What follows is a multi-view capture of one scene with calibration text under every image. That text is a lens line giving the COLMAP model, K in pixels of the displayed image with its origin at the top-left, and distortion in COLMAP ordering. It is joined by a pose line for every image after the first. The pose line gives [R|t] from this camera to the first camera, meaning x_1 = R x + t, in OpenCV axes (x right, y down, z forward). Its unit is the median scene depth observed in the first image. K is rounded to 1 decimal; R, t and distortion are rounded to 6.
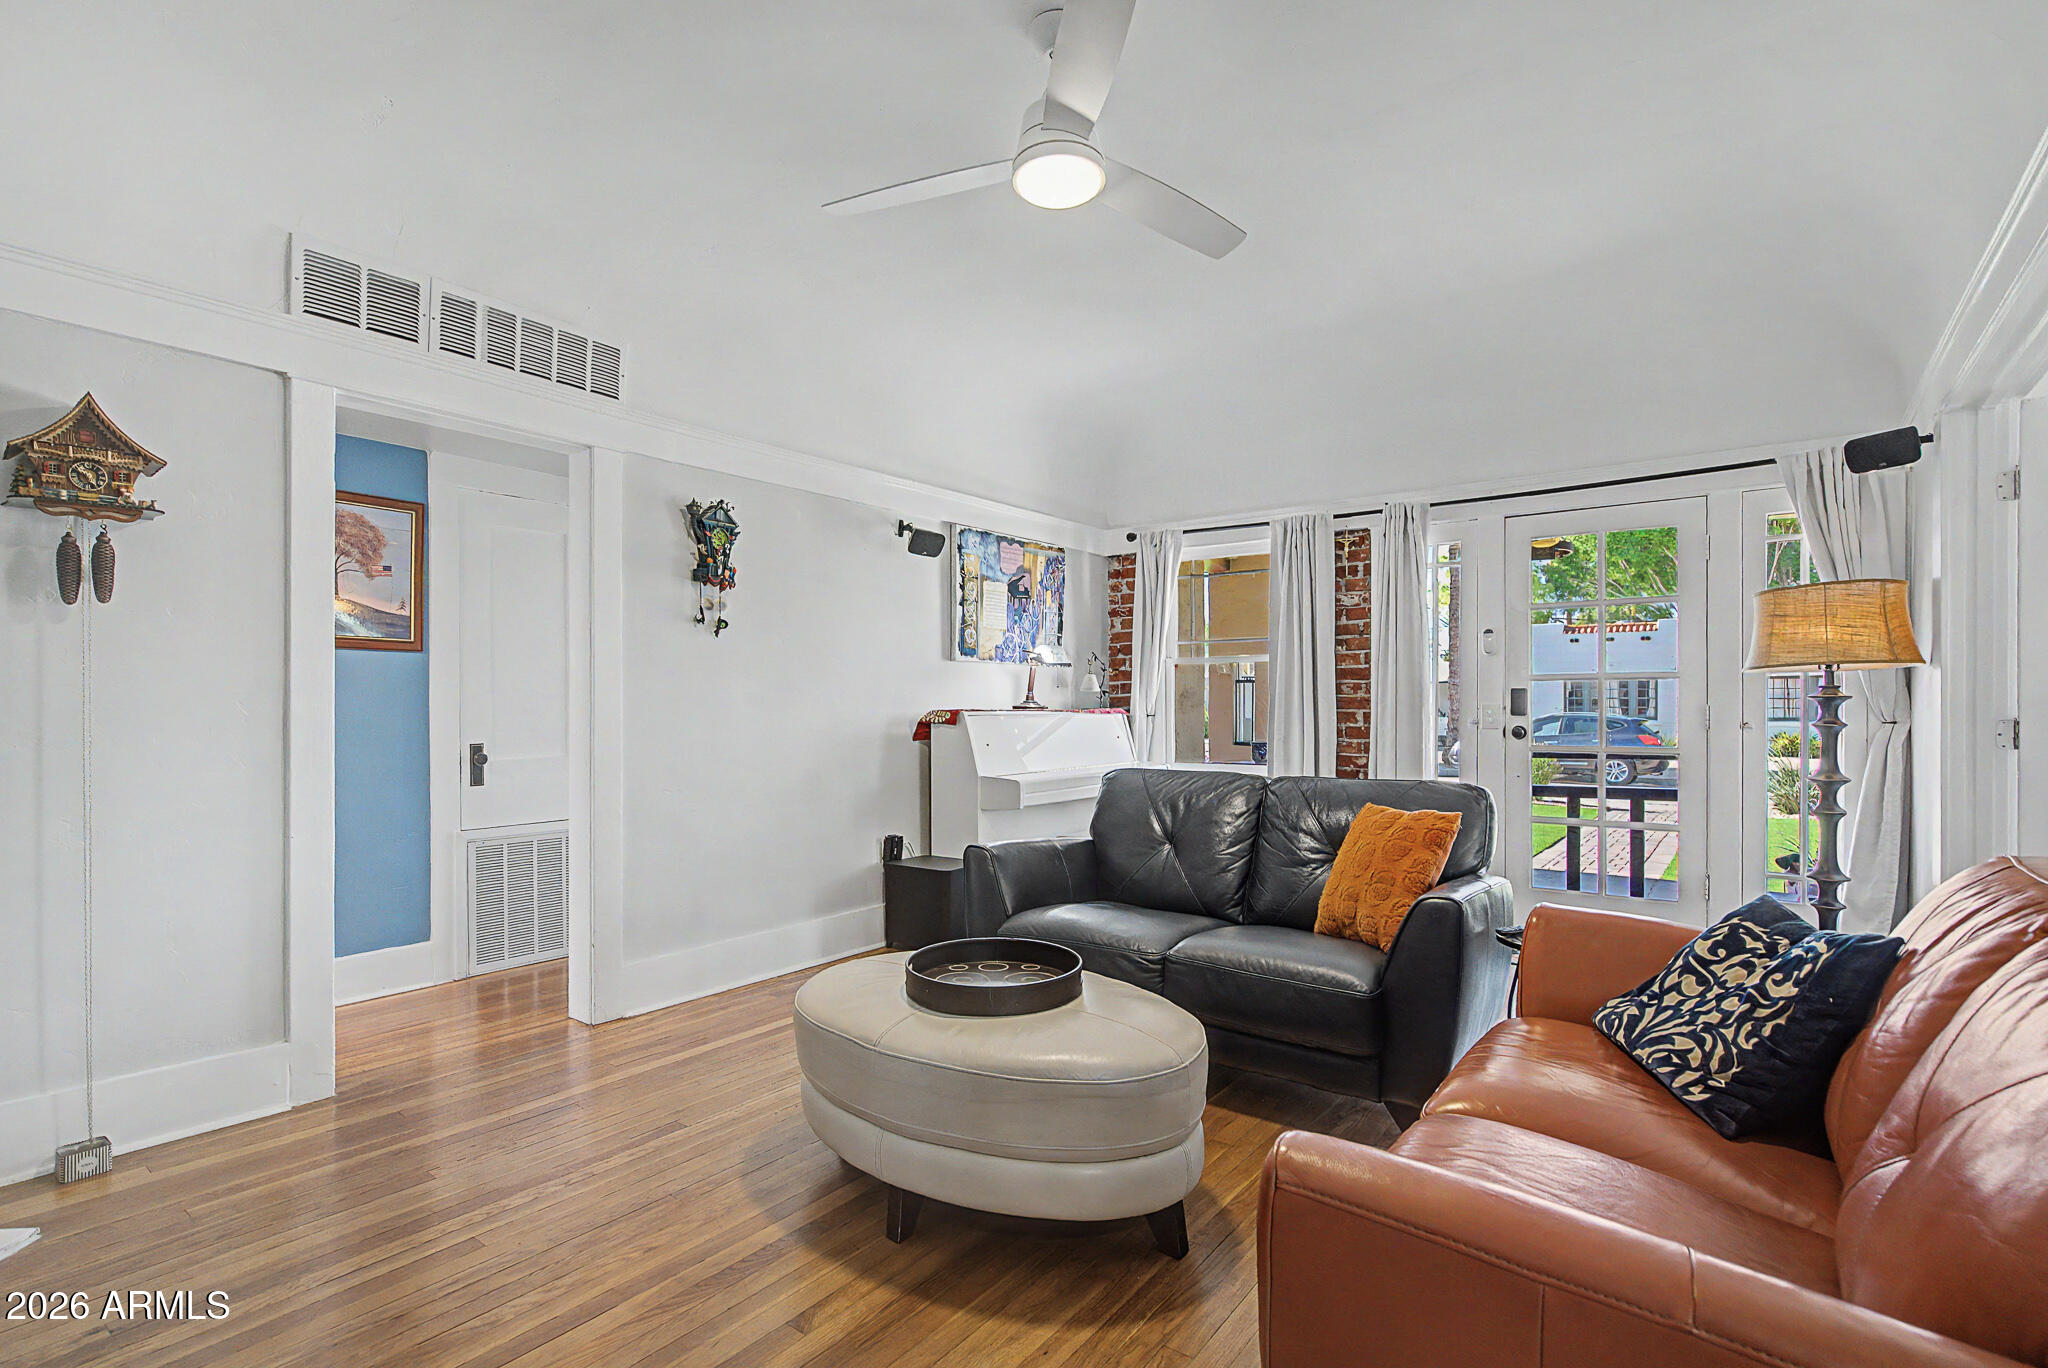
lens RADIAL K [[962.5, 0, 1026.7], [0, 962.5, 703.6], [0, 0, 1]] dist [-0.010265, 0.000362]
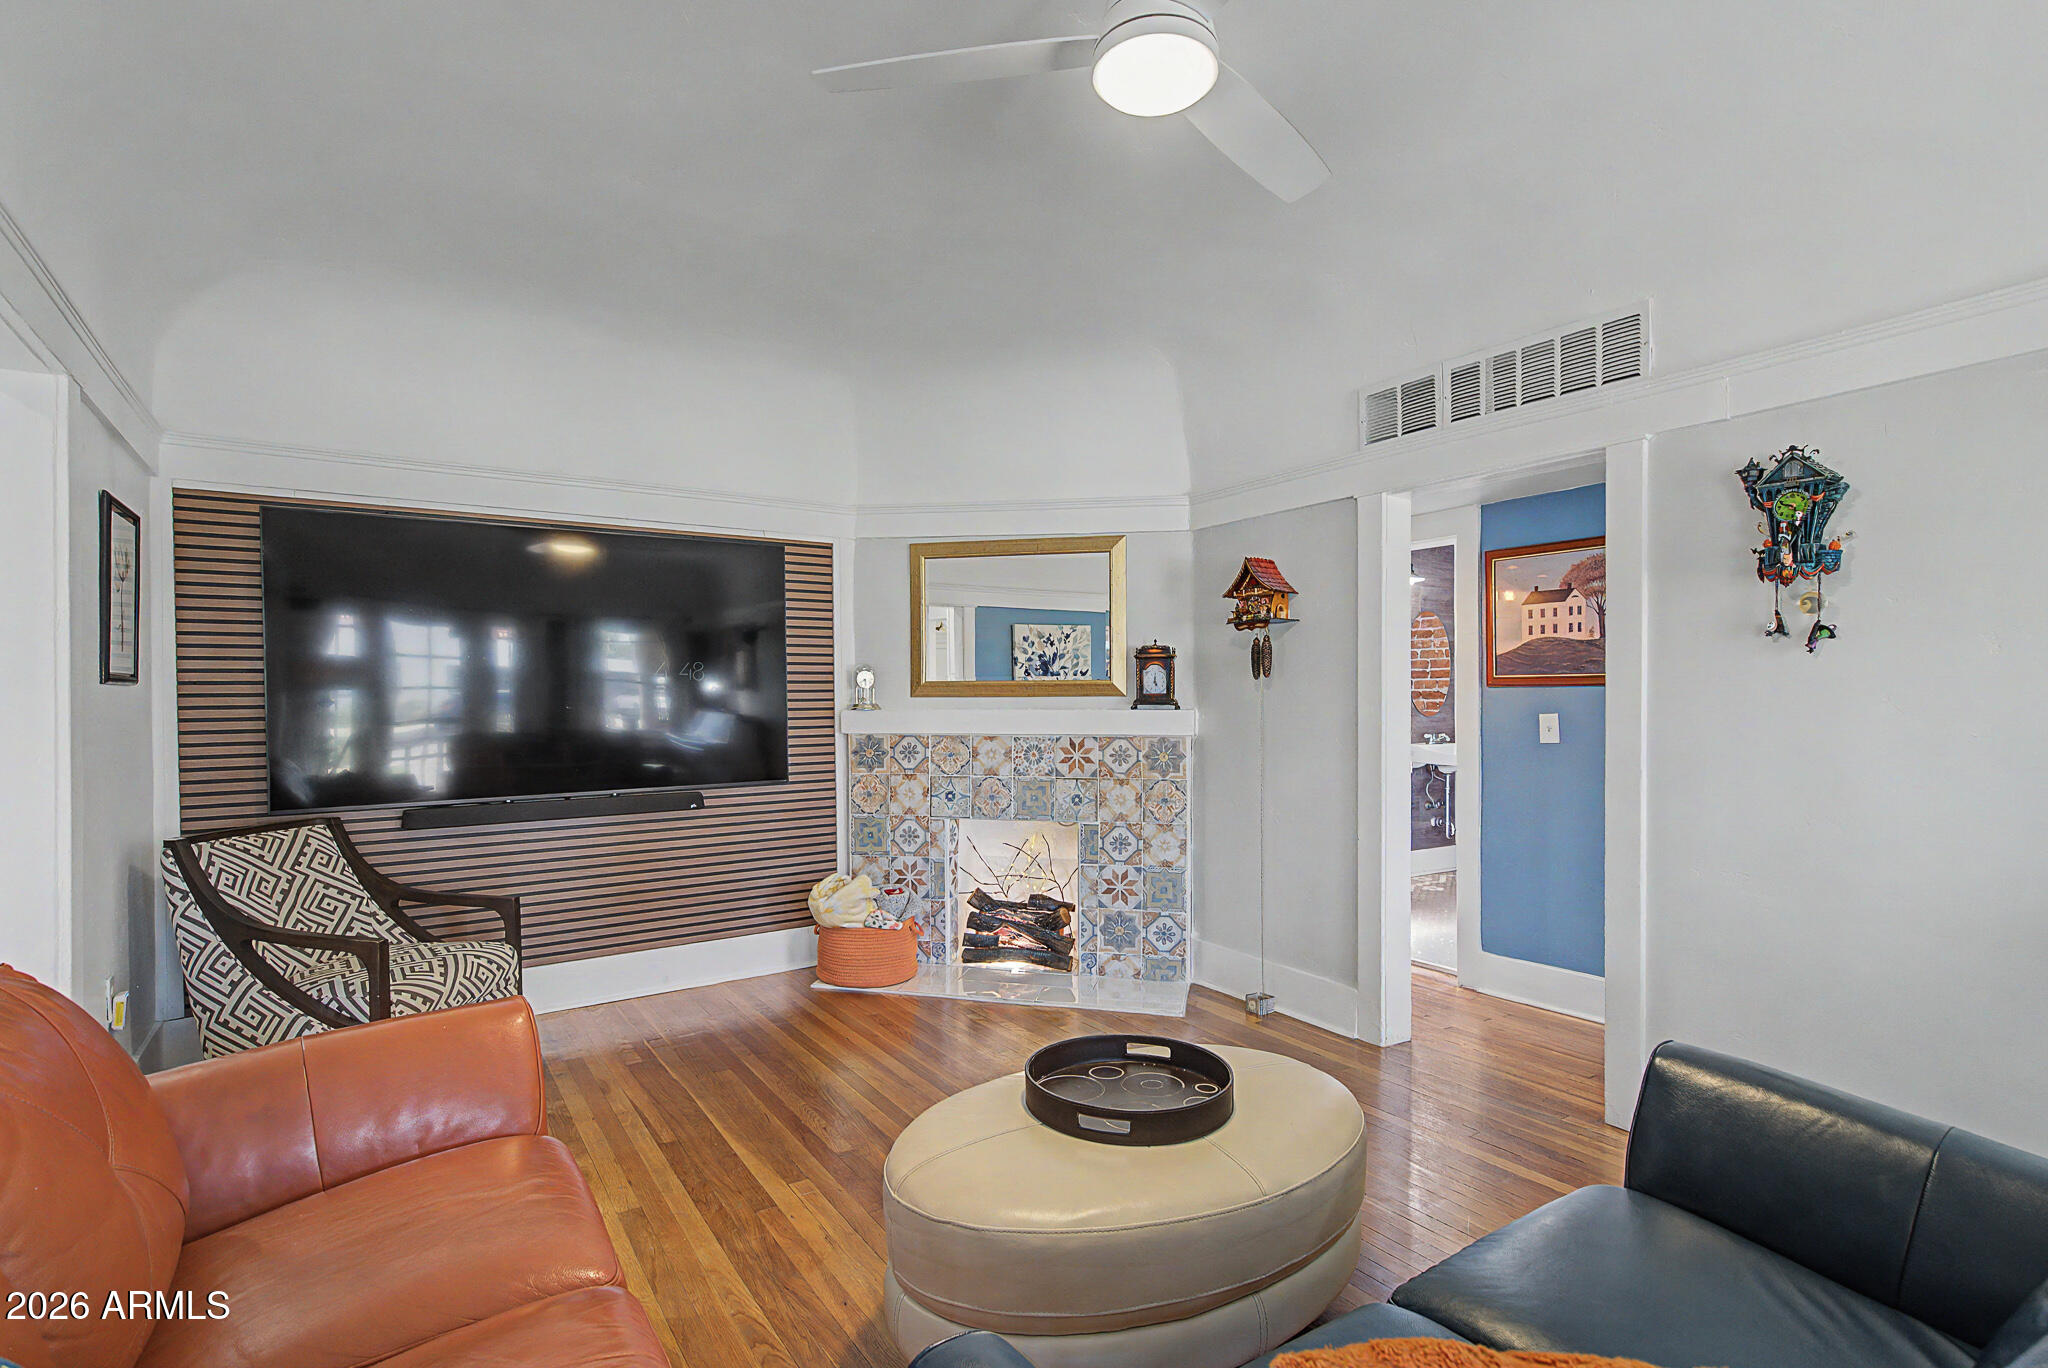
lens RADIAL K [[962.5, 0, 1012.0], [0, 962.5, 711.8], [0, 0, 1]] dist [-0.010265, 0.000362]
pose [[-0.331798, 0.004940, -0.943338, 0.475733], [0.001499, 0.999988, 0.004710, -0.031999], [0.943349, 0.000149, -0.331801, 0.698783]]
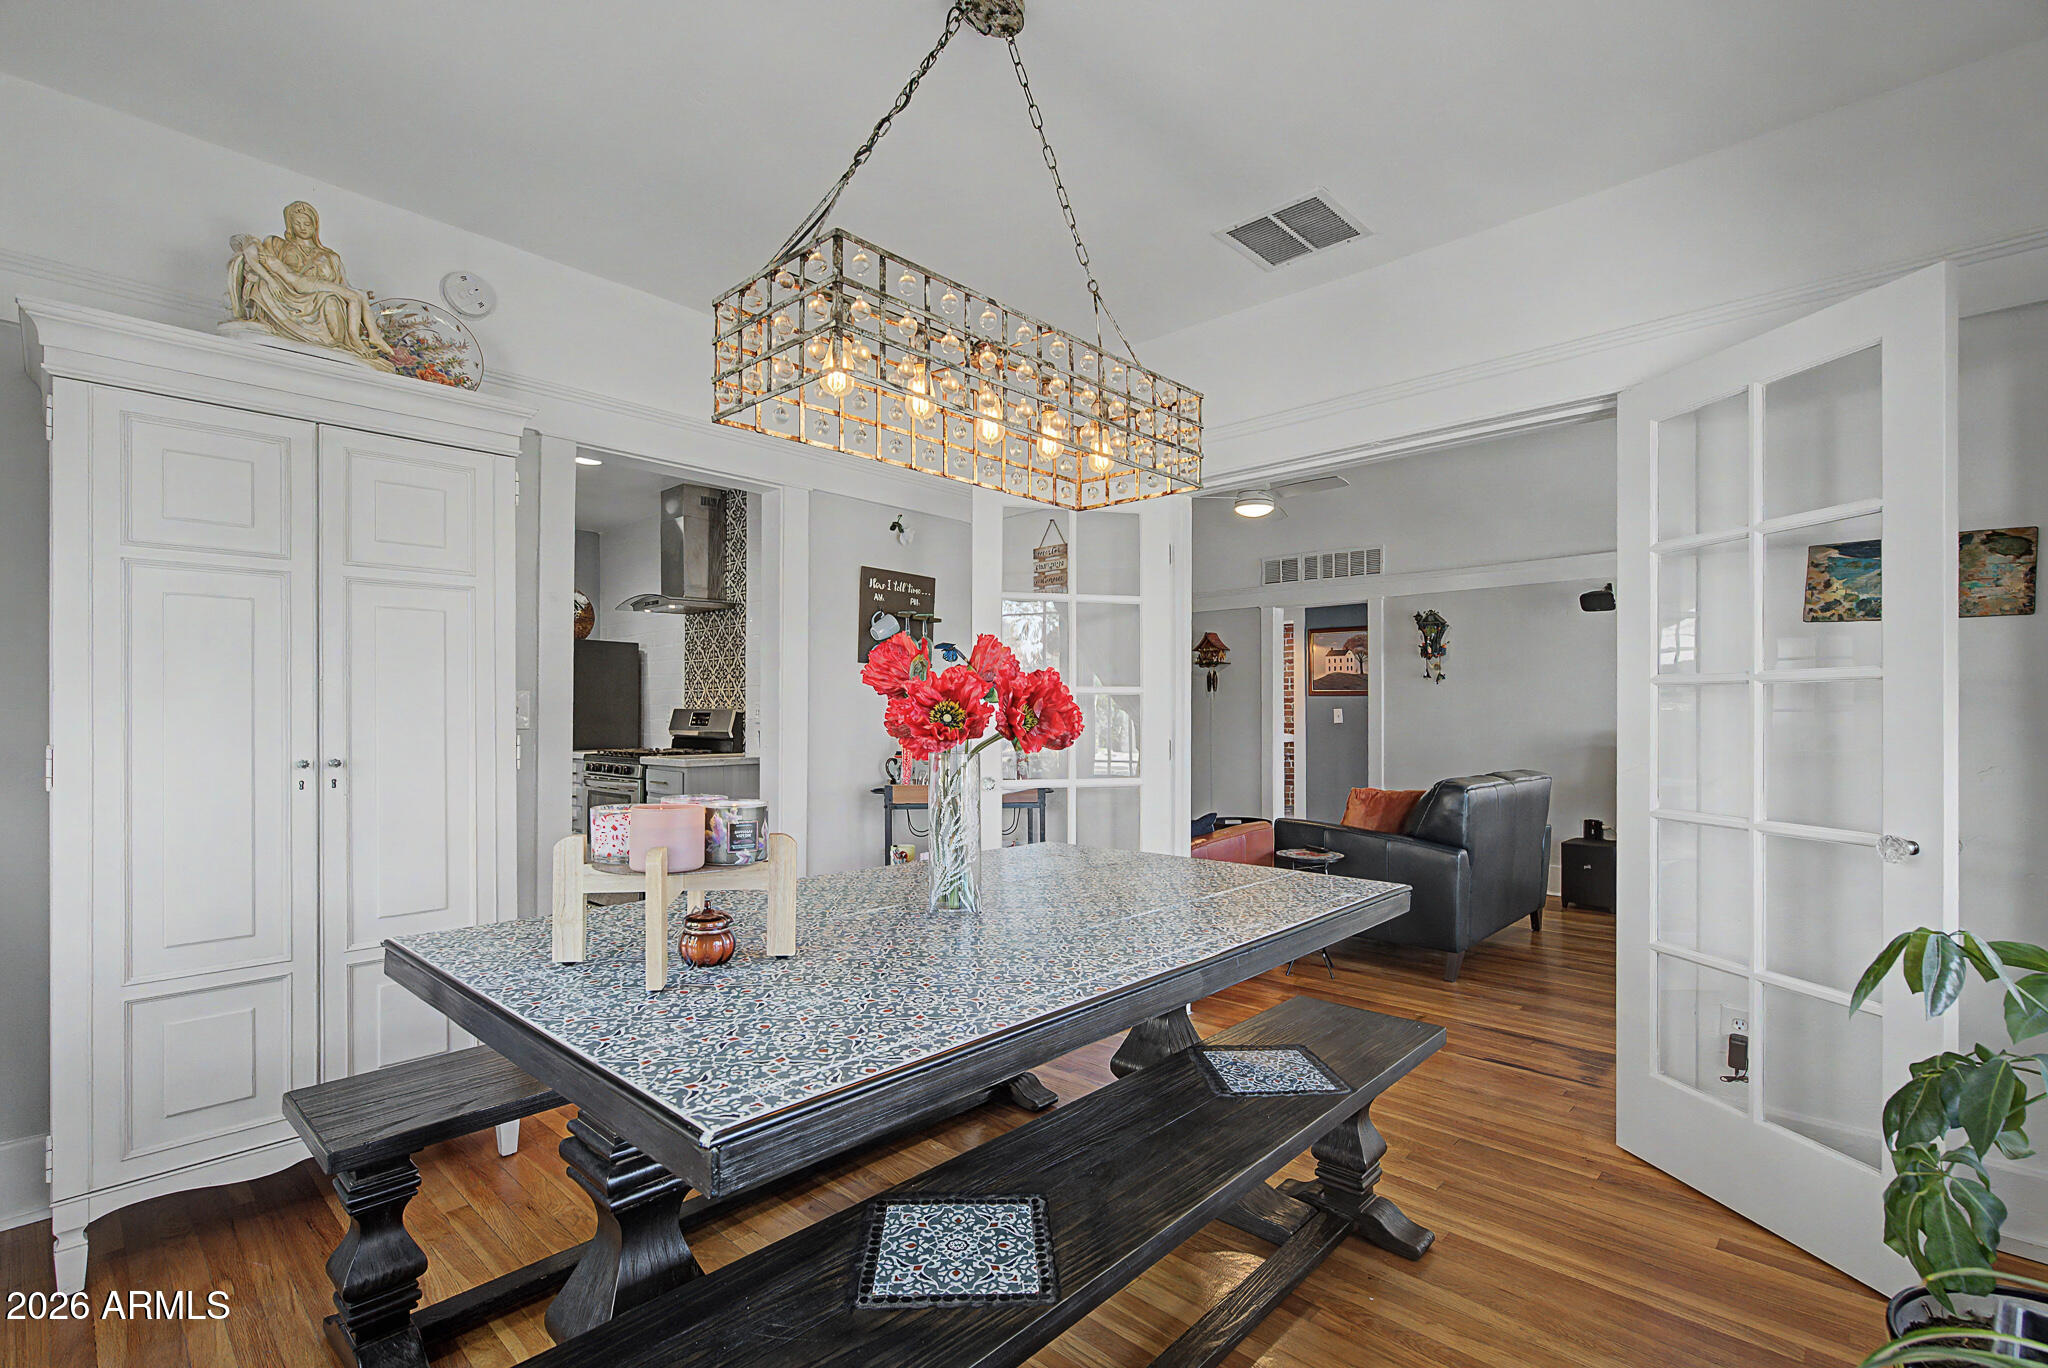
lens RADIAL K [[929.6, 0, 1031.2], [0, 929.6, 703.3], [0, 0, 1]] dist [-0.002818, 0.000586]
pose [[-0.092123, -0.008448, -0.995712, 1.483109], [0.003368, 0.999956, -0.008796, -0.020398], [0.995742, -0.004164, -0.092090, 0.398783]]
